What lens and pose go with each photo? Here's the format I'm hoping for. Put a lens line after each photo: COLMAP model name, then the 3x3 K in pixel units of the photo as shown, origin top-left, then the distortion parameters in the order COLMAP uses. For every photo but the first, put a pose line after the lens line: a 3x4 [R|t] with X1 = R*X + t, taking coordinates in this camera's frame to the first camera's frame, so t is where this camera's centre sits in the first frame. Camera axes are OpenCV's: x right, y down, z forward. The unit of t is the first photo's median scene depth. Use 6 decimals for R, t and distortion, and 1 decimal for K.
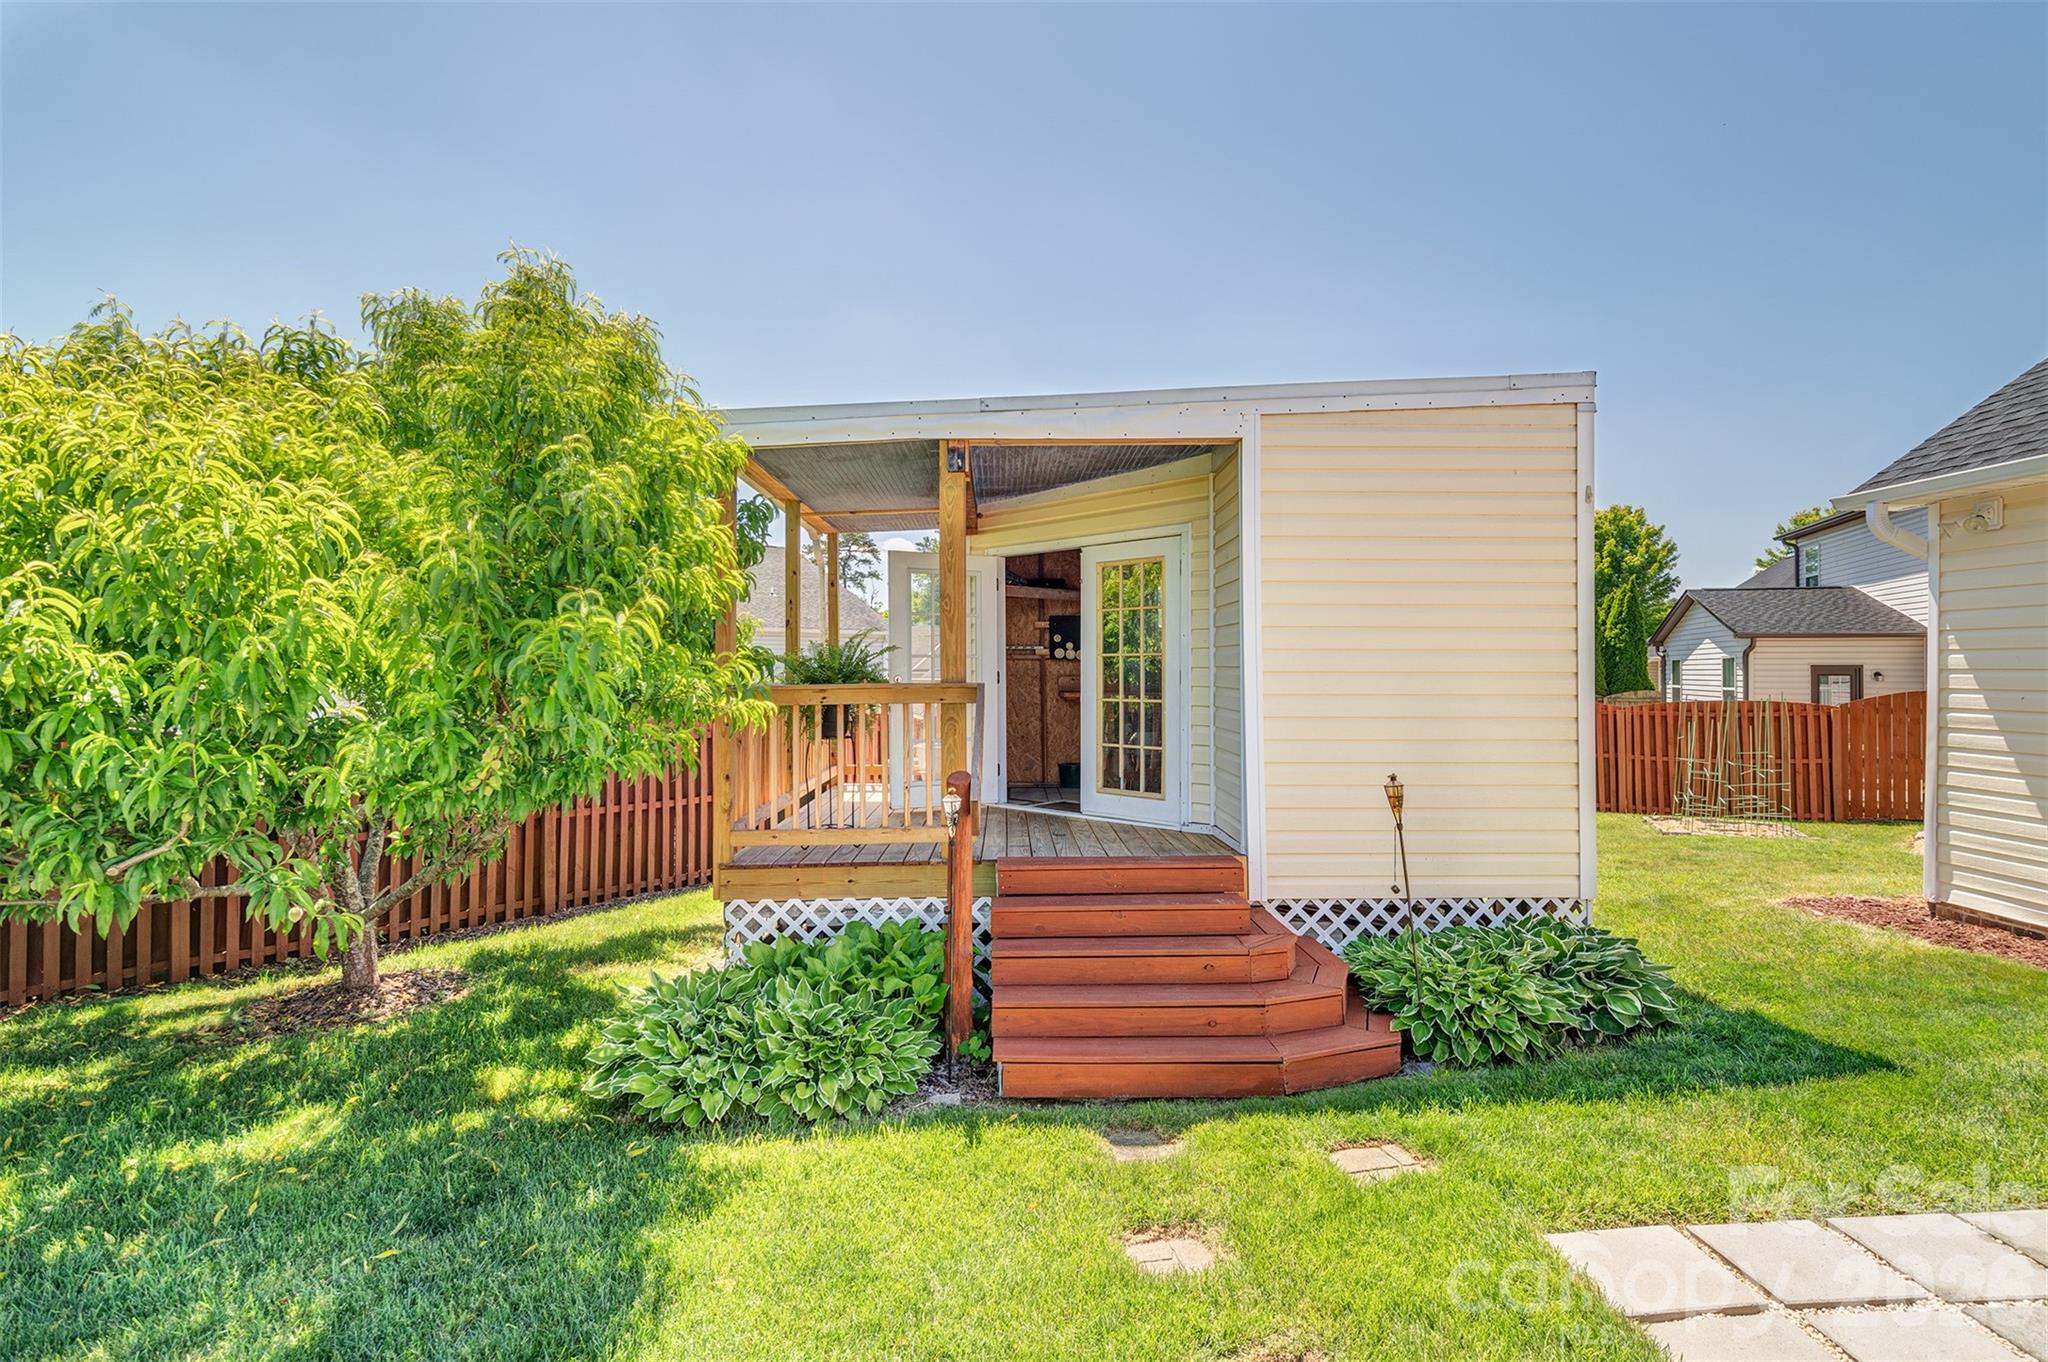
lens RADIAL K [[1050.8, 0, 1024.0], [0, 1050.8, 681.0], [0, 0, 1]] dist [0.000126, 0.000015]
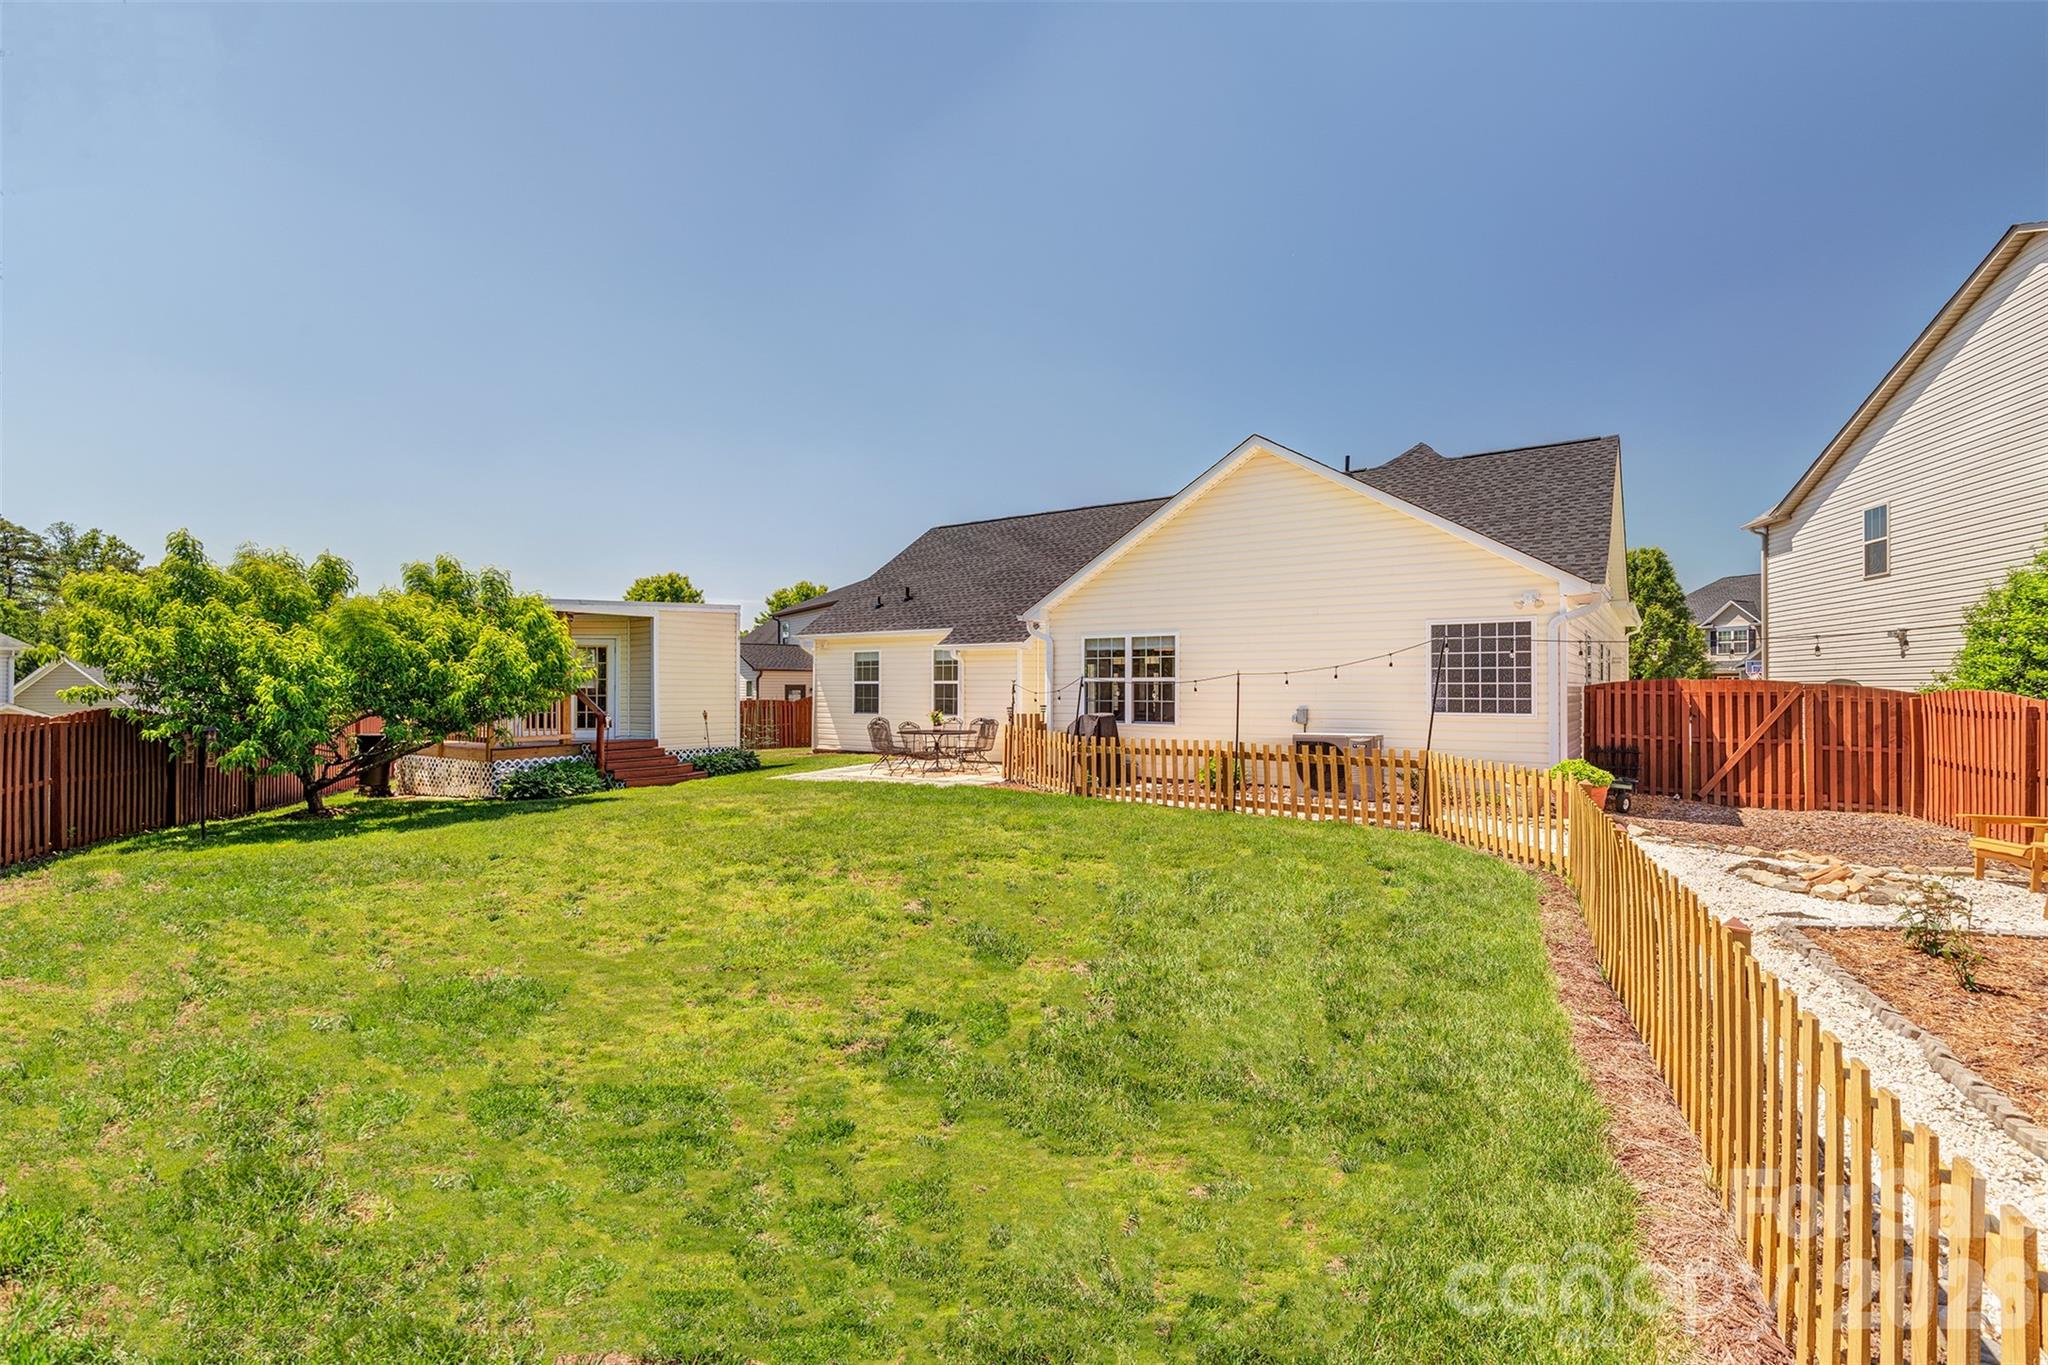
lens RADIAL K [[982.6, 0, 1024.0], [0, 982.6, 682.5], [0, 0, 1]] dist [-0.000026, 0.000027]
pose [[0.633279, 0.013991, 0.773797, -0.586016], [-0.001898, 0.999862, -0.016525, 0.013942], [-0.773921, 0.008996, 0.633218, -0.768038]]
